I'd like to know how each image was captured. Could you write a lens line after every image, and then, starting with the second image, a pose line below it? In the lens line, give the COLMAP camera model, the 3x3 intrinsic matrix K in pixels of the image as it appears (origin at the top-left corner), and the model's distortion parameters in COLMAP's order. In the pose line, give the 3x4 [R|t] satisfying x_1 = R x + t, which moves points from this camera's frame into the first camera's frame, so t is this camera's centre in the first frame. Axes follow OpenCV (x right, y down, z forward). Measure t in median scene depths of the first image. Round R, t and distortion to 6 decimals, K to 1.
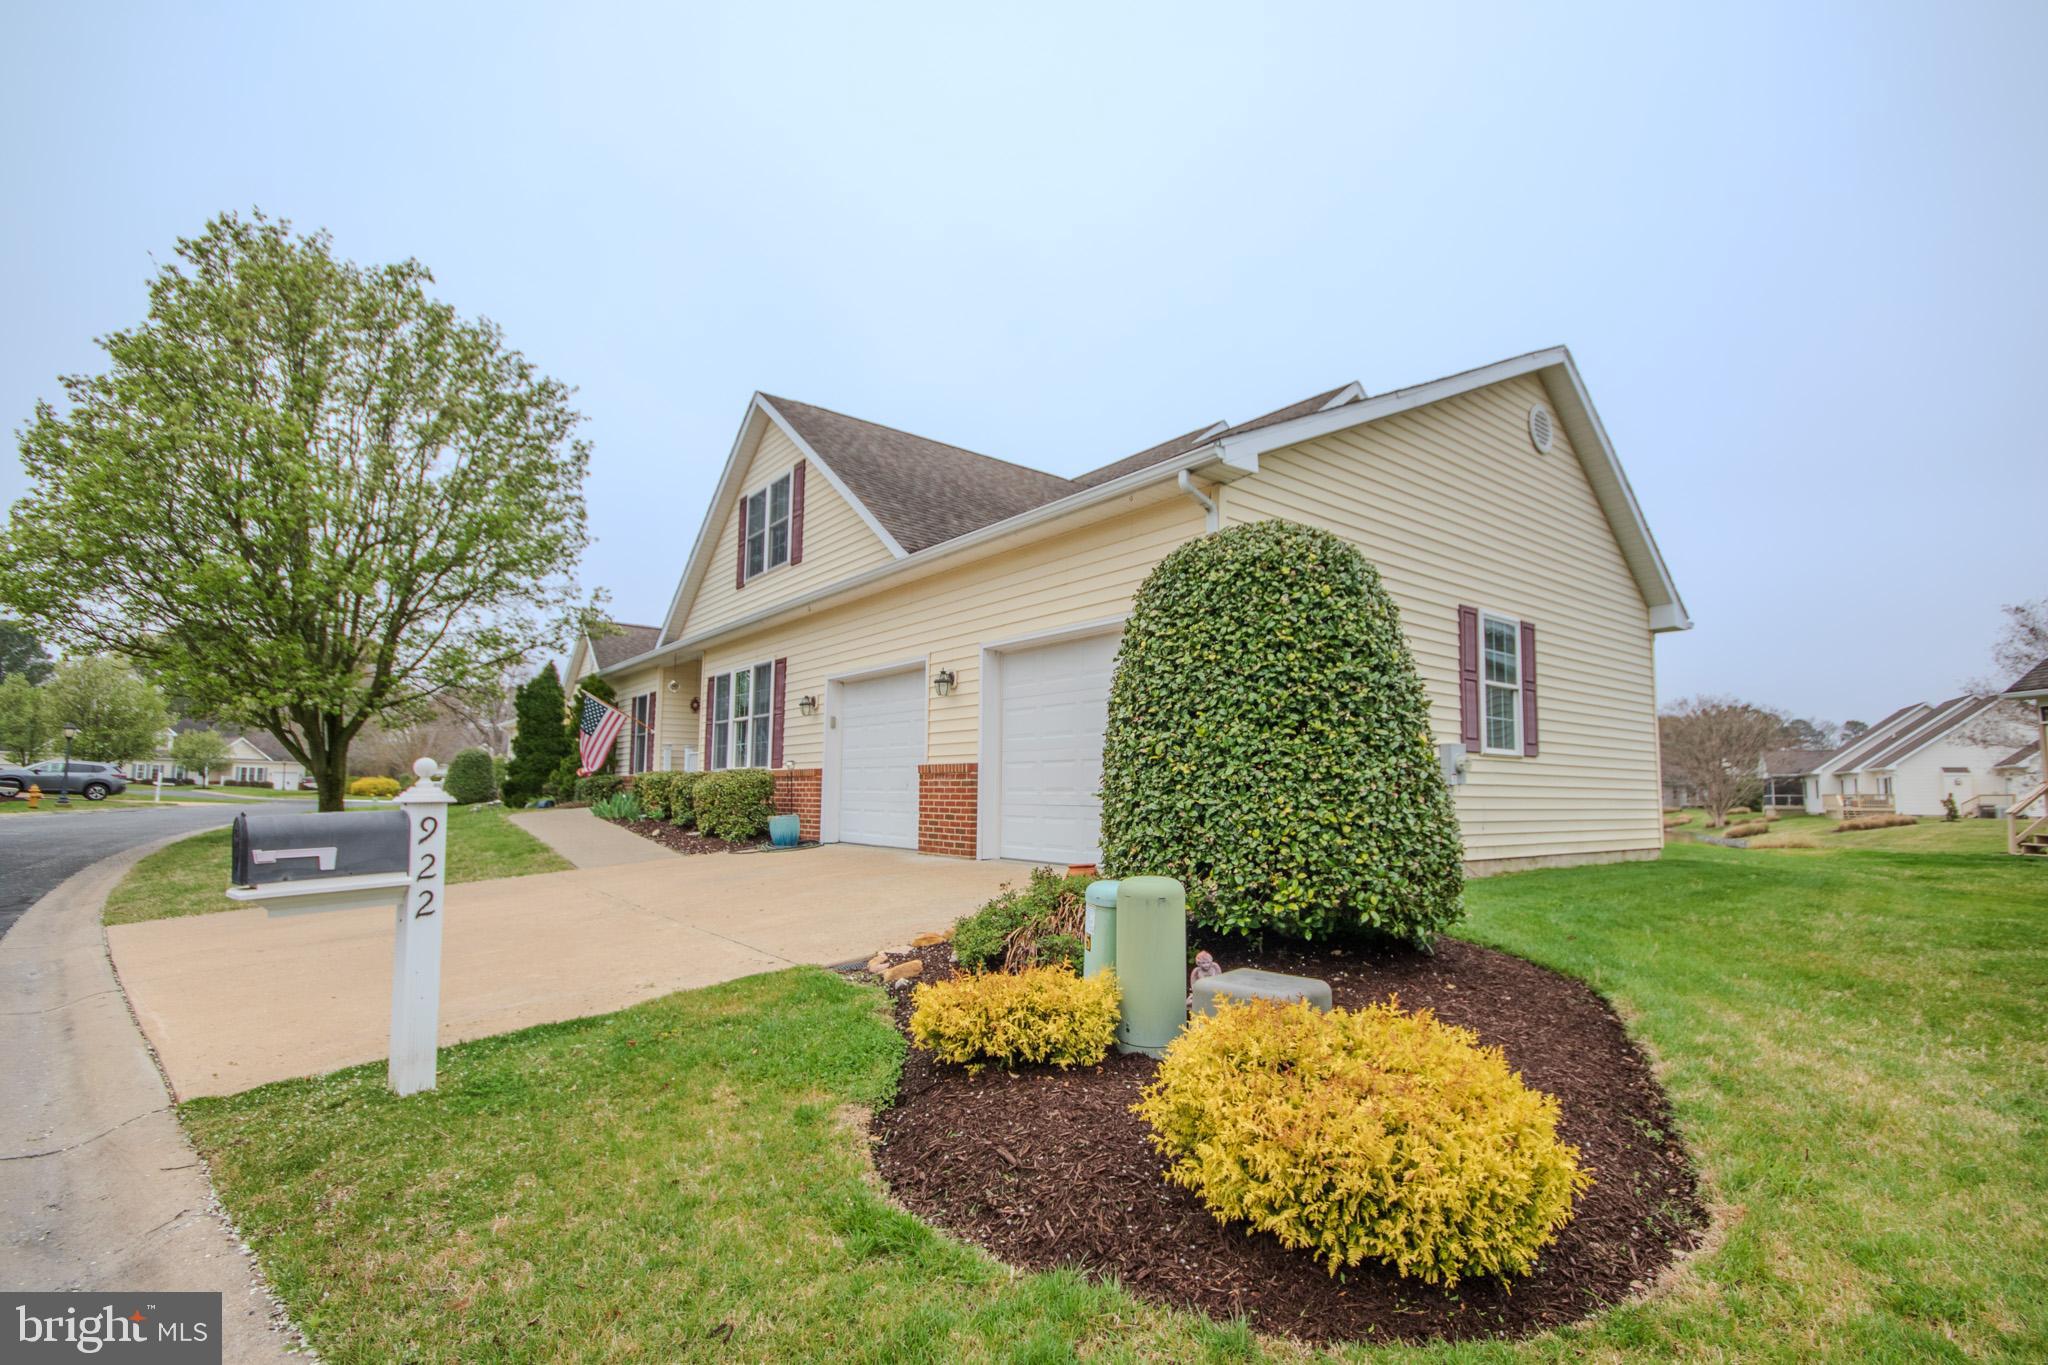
lens RADIAL K [[938.7, 0, 1039.8], [0, 938.7, 704.5], [0, 0, 1]] dist [-0.007484, -0.006859]
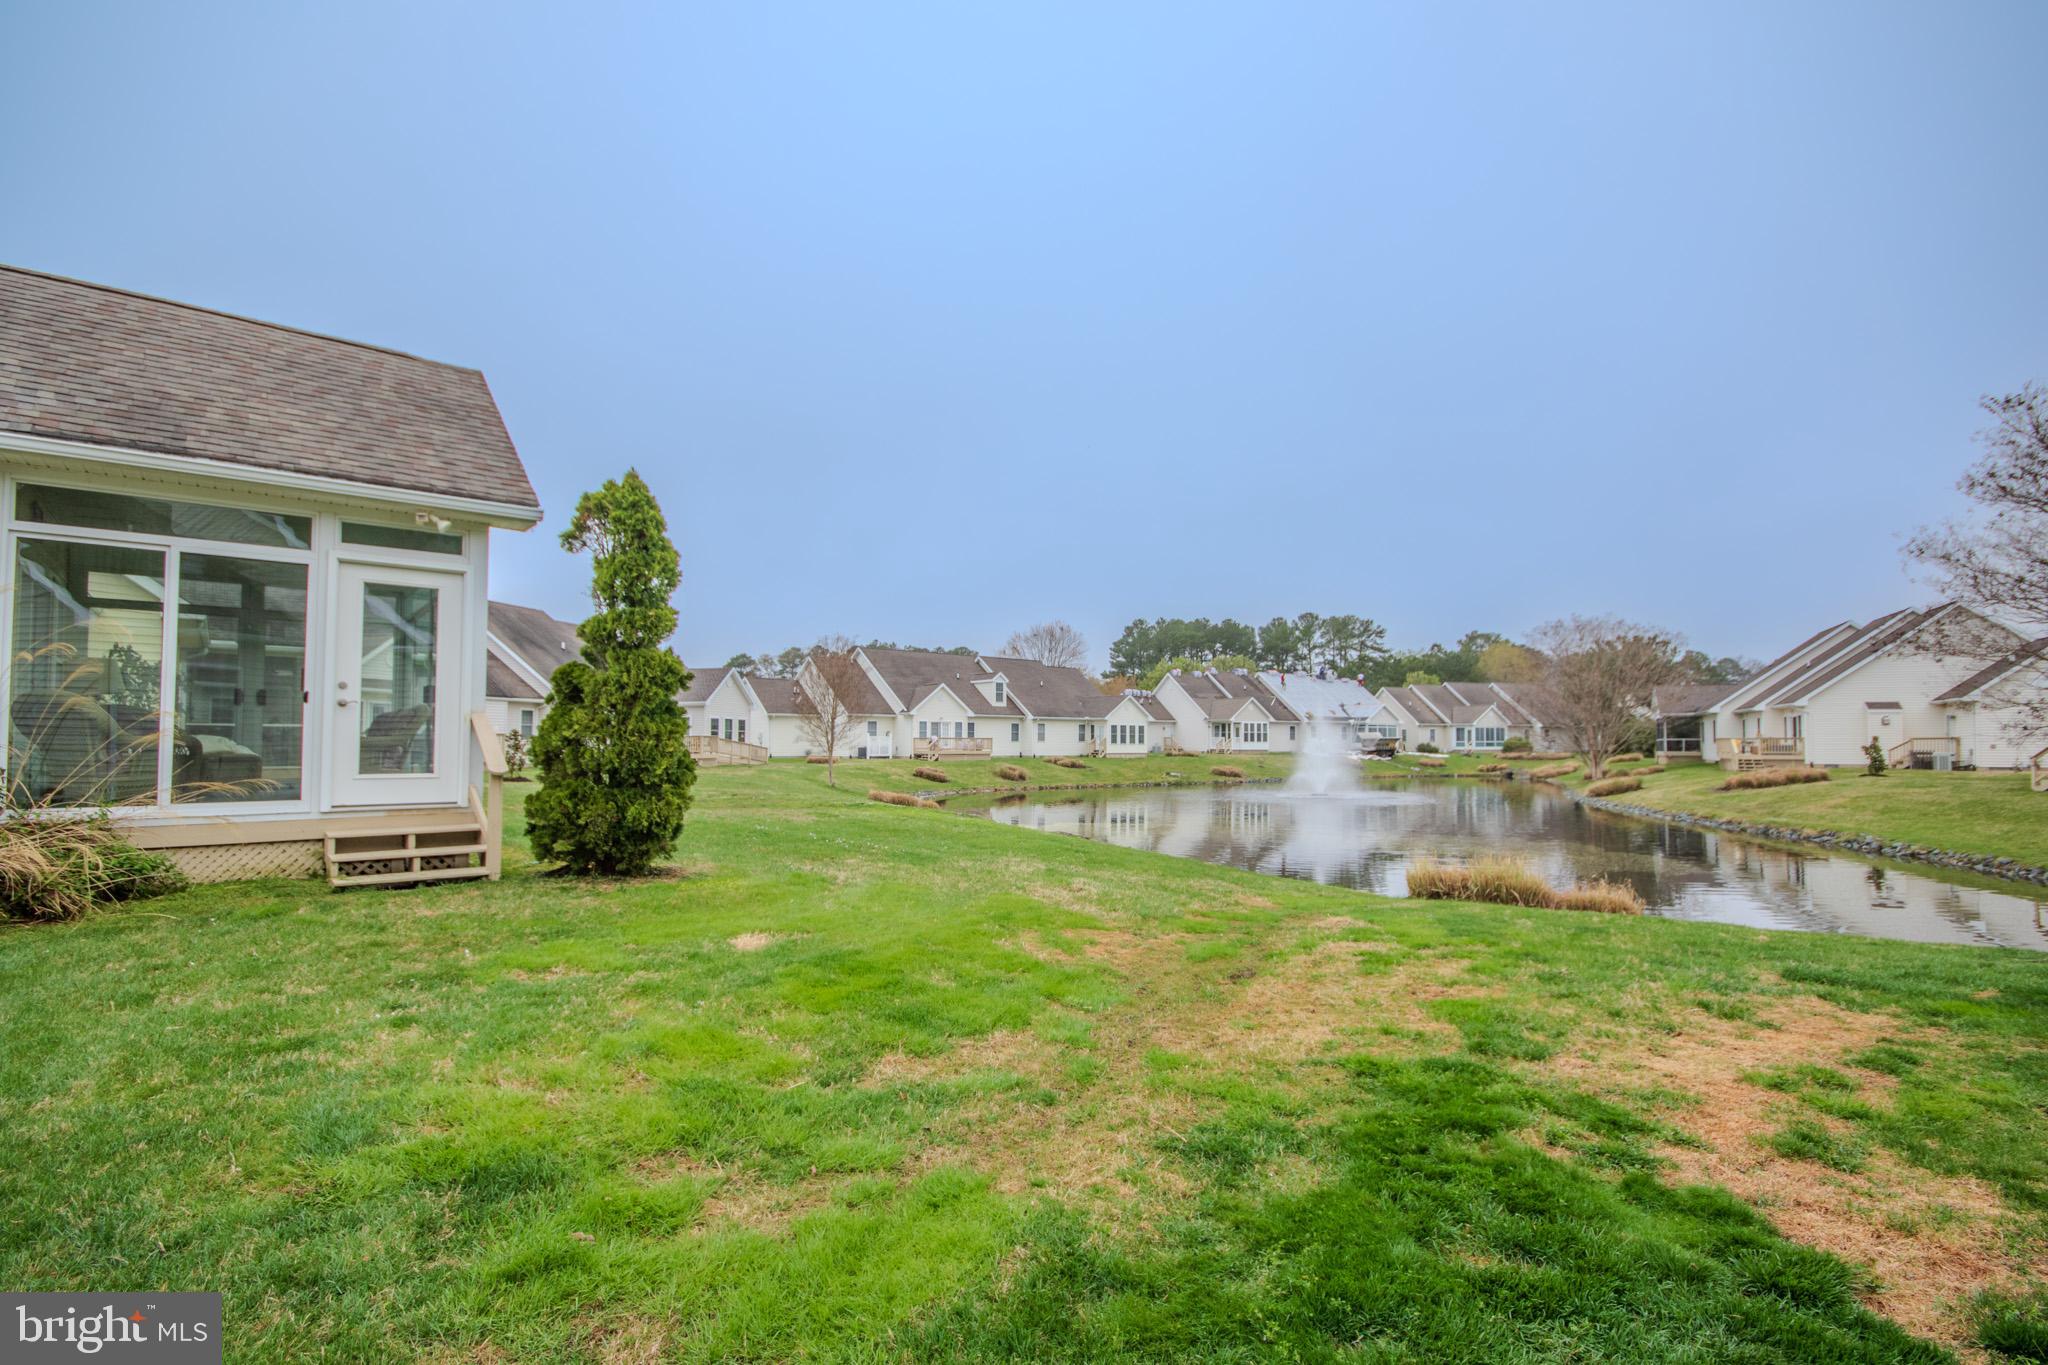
lens RADIAL K [[938.7, 0, 1048.5], [0, 938.7, 708.5], [0, 0, 1]] dist [-0.007484, -0.006859]
pose [[0.998796, -0.008807, 0.048253, 0.256709], [0.005911, 0.998191, 0.059839, 0.022711], [-0.048692, -0.059481, 0.997041, 0.261169]]
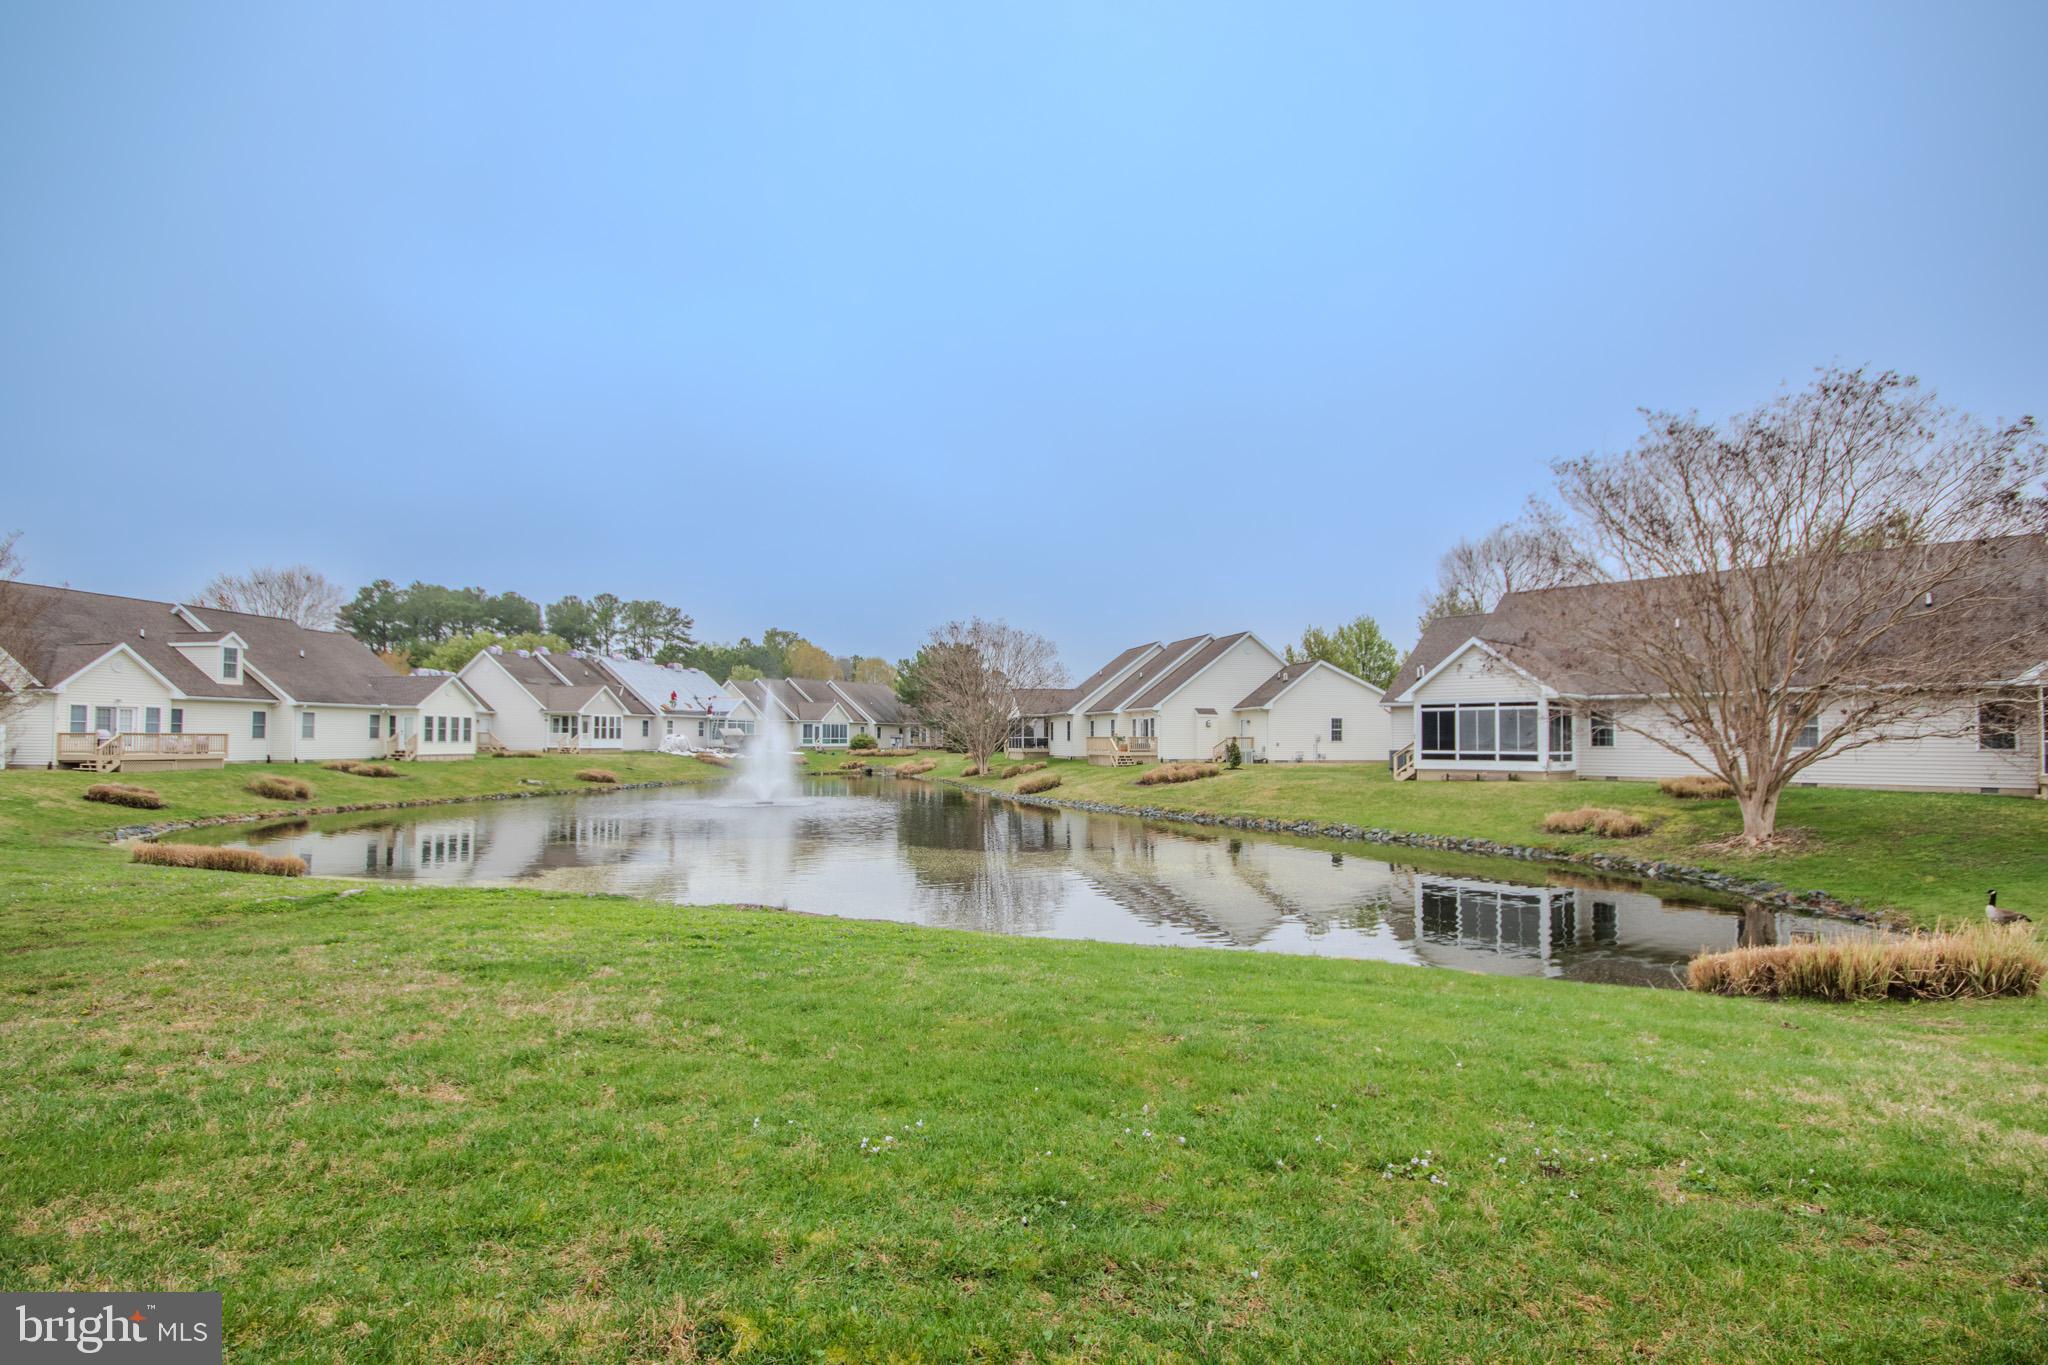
lens RADIAL K [[938.7, 0, 1026.1], [0, 938.7, 693.2], [0, 0, 1]] dist [-0.007484, -0.006859]
pose [[0.699024, 0.023628, 0.714708, 0.165574], [-0.062065, 0.997687, 0.027720, 0.035578], [-0.712400, -0.063735, 0.698873, 0.442704]]
